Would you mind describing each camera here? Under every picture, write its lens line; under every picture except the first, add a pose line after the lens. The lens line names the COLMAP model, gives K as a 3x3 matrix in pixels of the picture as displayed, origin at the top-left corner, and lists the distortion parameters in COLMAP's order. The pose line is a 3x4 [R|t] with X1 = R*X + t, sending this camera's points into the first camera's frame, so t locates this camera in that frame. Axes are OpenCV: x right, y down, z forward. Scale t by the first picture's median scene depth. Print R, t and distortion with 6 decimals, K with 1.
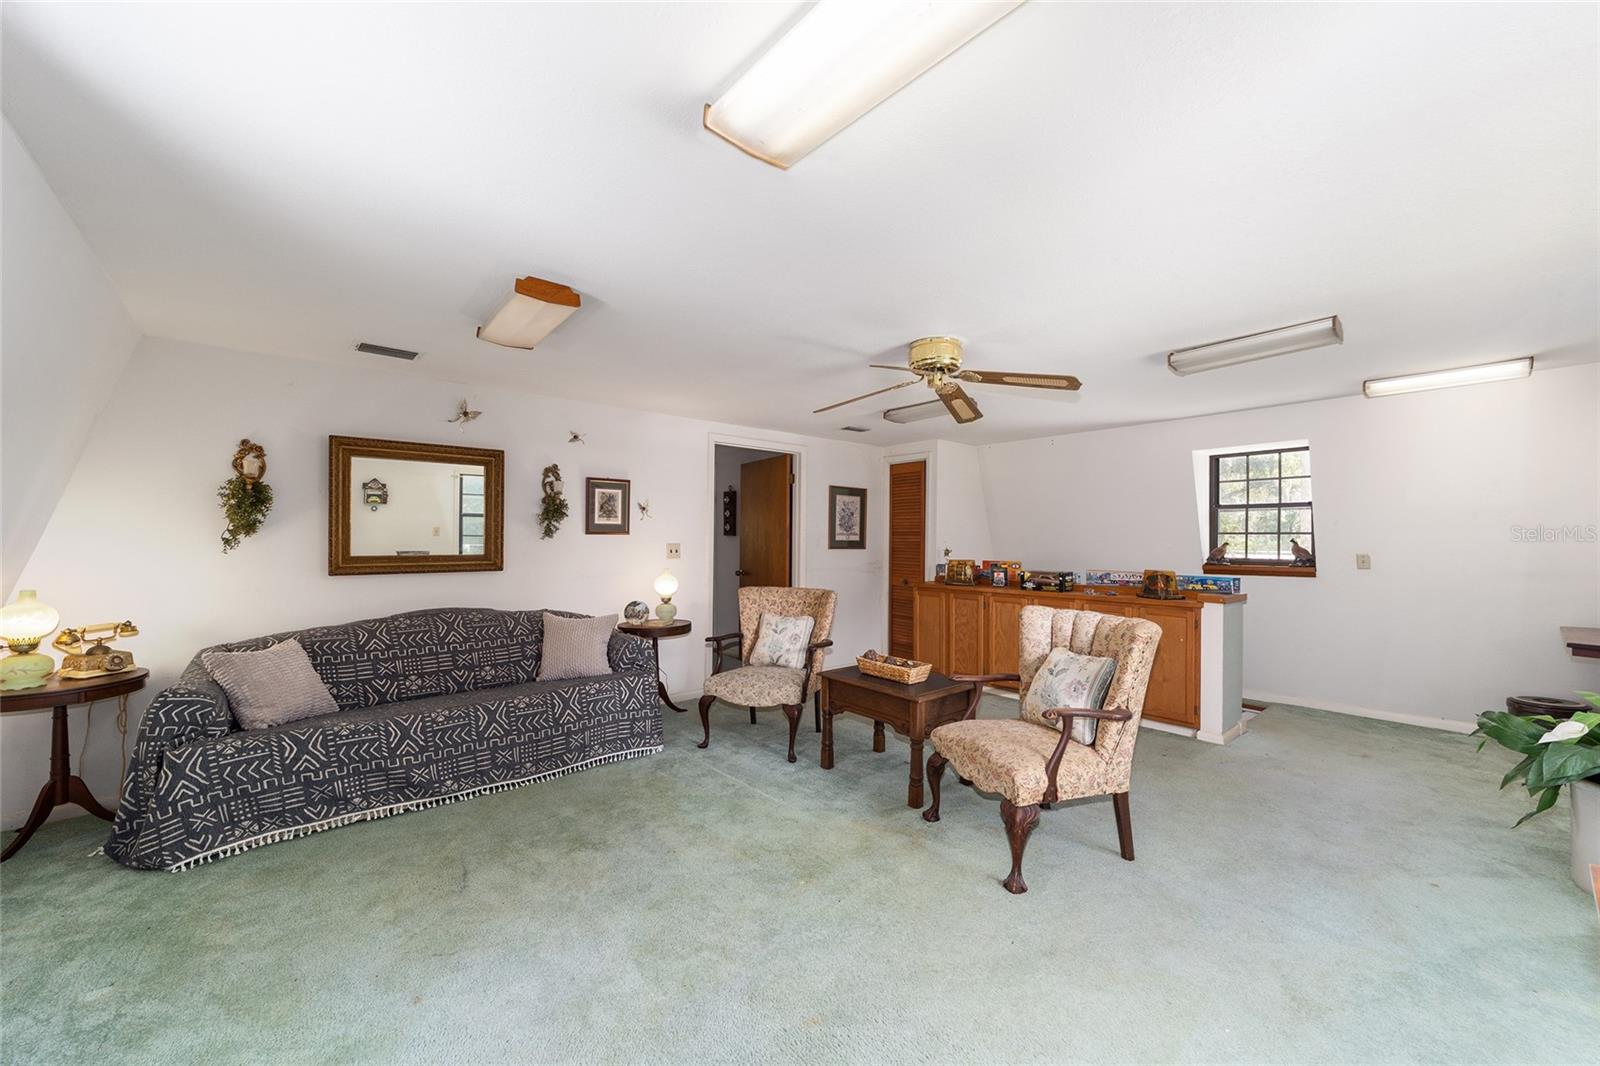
lens RADIAL K [[619.2, 0, 793.9], [0, 619.2, 541.8], [0, 0, 1]] dist [-0.005684, 0.003636]
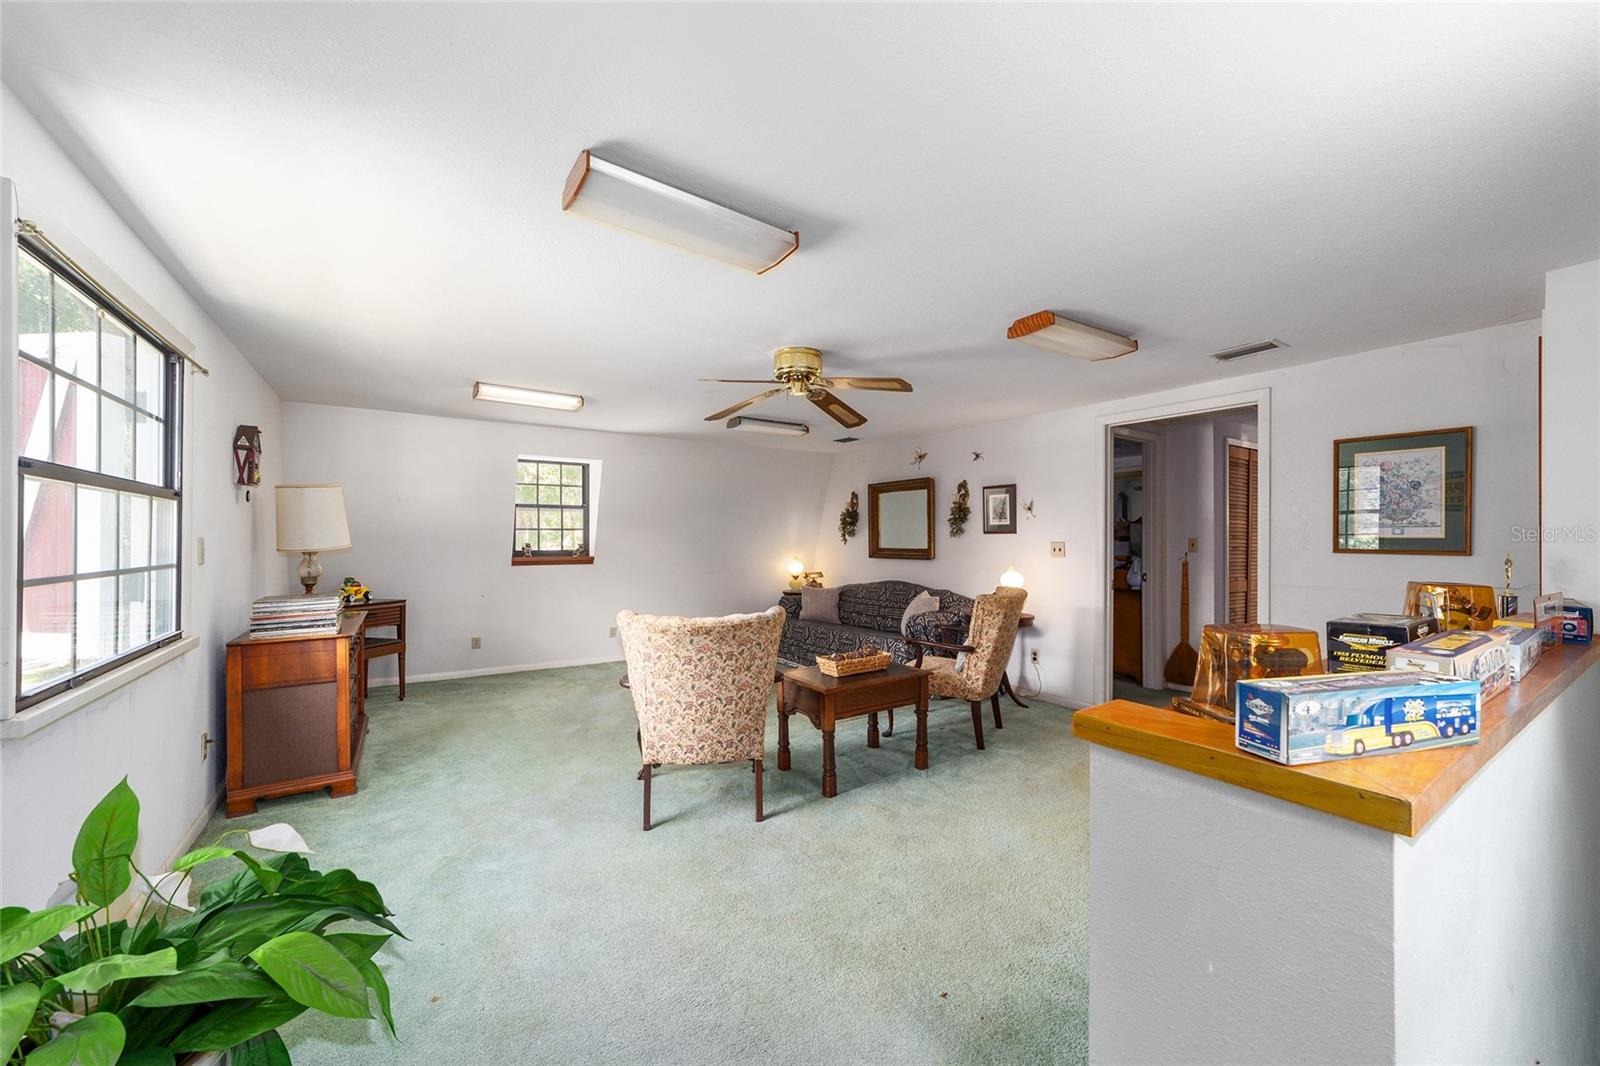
lens RADIAL K [[619.2, 0, 800.2], [0, 619.2, 532.3], [0, 0, 1]] dist [-0.005684, 0.003636]
pose [[-0.129286, -0.008023, -0.991575, 0.951569], [0.004871, 0.999950, -0.008726, -0.006728], [0.991595, -0.005958, -0.129240, 0.832654]]
